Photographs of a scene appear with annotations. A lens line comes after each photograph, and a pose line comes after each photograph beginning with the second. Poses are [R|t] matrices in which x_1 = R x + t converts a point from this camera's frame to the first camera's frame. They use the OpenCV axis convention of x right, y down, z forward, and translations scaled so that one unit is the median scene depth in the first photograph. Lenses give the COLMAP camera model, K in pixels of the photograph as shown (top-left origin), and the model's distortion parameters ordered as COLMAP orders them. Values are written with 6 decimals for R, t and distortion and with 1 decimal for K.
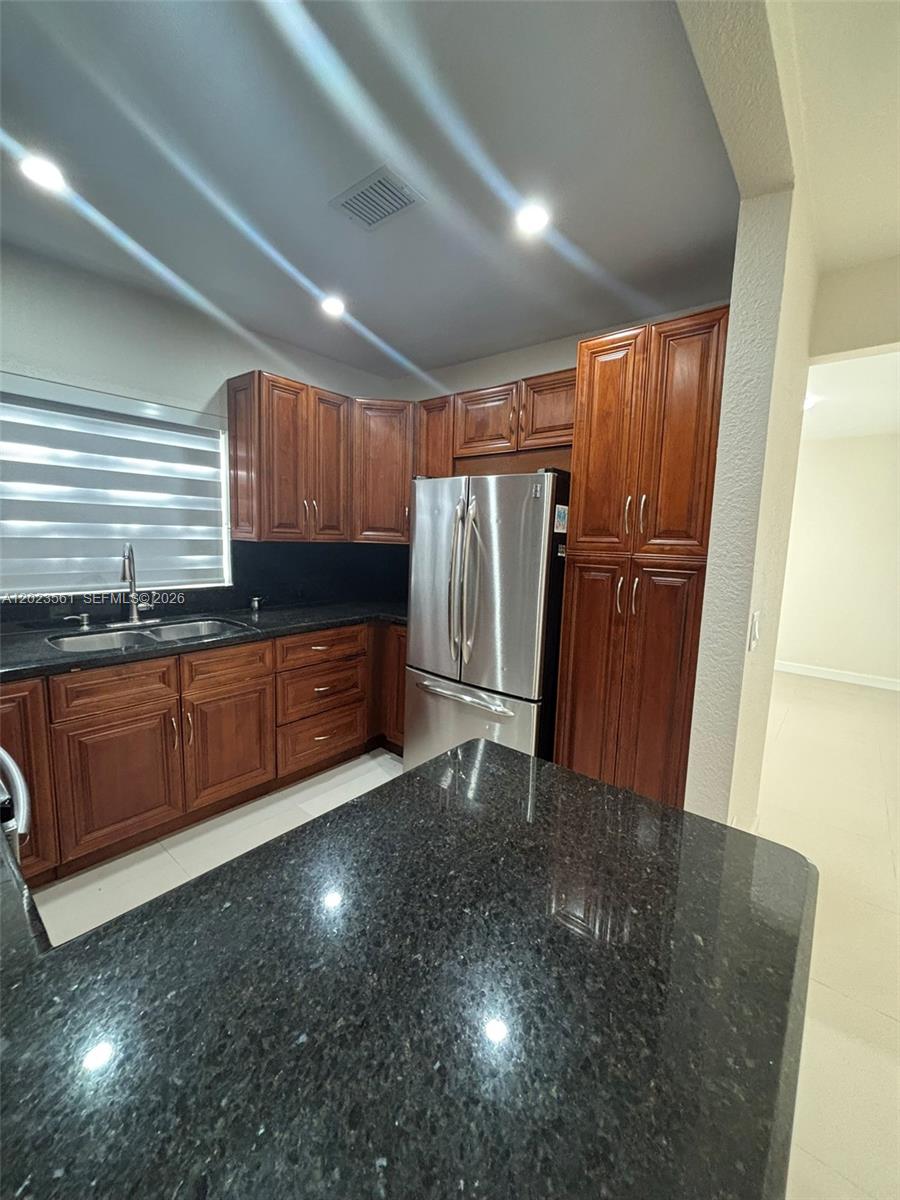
lens RADIAL K [[478.5, 0, 456.0], [0, 478.5, 590.9], [0, 0, 1]] dist [-0.000575, -0.002430]
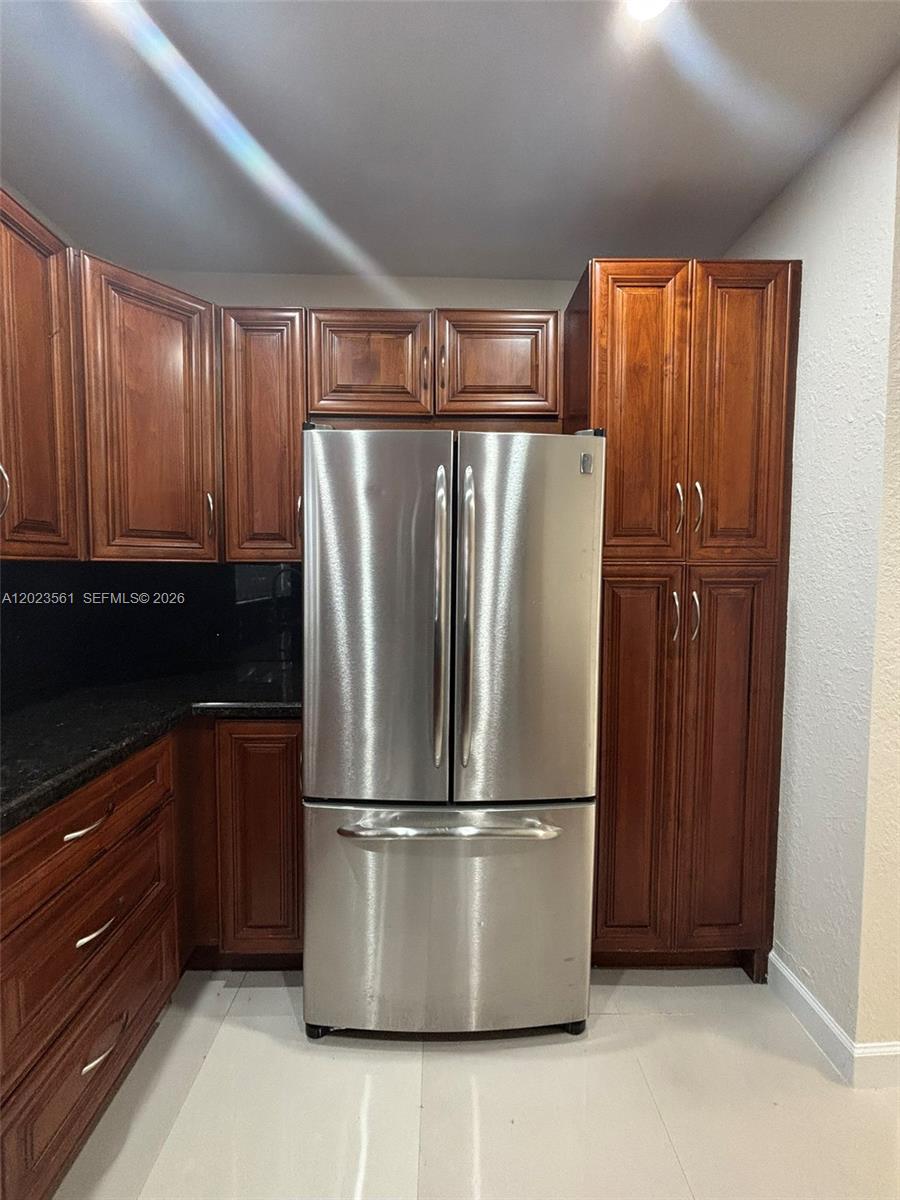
lens RADIAL K [[478.5, 0, 447.4], [0, 478.5, 596.2], [0, 0, 1]] dist [-0.000575, -0.002430]
pose [[0.759008, -0.062645, 0.648061, -0.297285], [0.093195, 0.995564, -0.012913, -0.035457], [-0.644377, 0.070197, 0.761479, 0.503128]]
